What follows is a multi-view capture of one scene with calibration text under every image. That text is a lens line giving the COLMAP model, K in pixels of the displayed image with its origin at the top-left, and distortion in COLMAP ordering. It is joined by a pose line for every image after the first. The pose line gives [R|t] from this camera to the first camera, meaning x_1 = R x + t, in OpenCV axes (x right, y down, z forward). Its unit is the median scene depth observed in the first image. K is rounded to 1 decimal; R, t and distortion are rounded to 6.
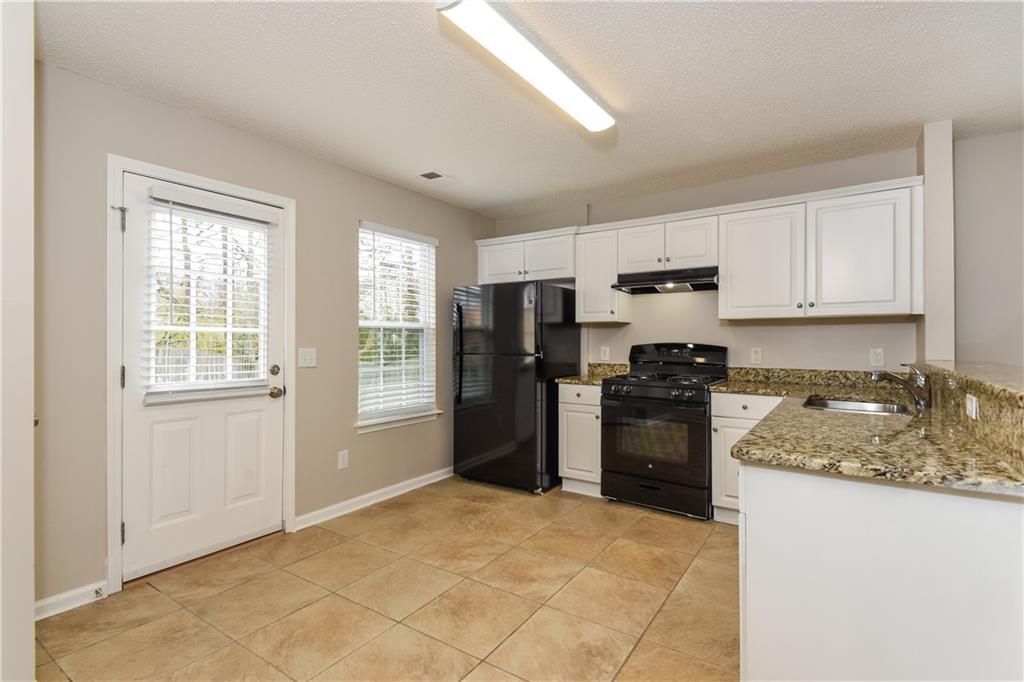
lens RADIAL K [[470.6, 0, 508.5], [0, 470.6, 336.6], [0, 0, 1]] dist [0.038842, -0.025680]
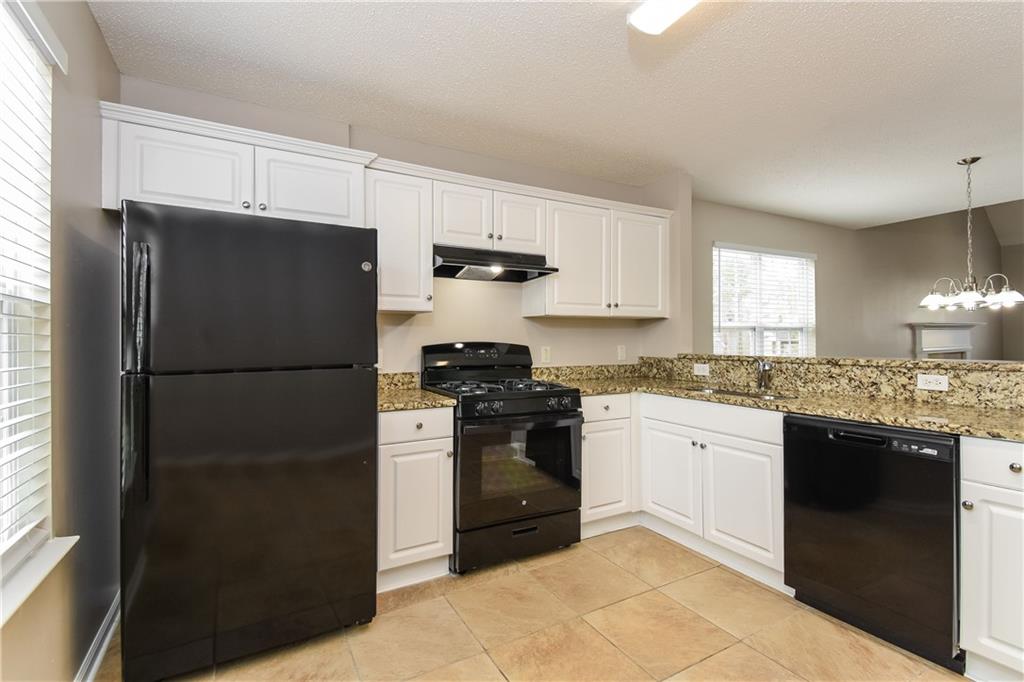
lens RADIAL K [[470.6, 0, 508.5], [0, 470.6, 336.6], [0, 0, 1]] dist [0.038842, -0.025680]
pose [[0.447109, 0.005042, 0.894465, -0.380197], [-0.002144, 0.999987, -0.004565, 0.008609], [-0.894477, 0.000123, 0.447114, 0.653947]]
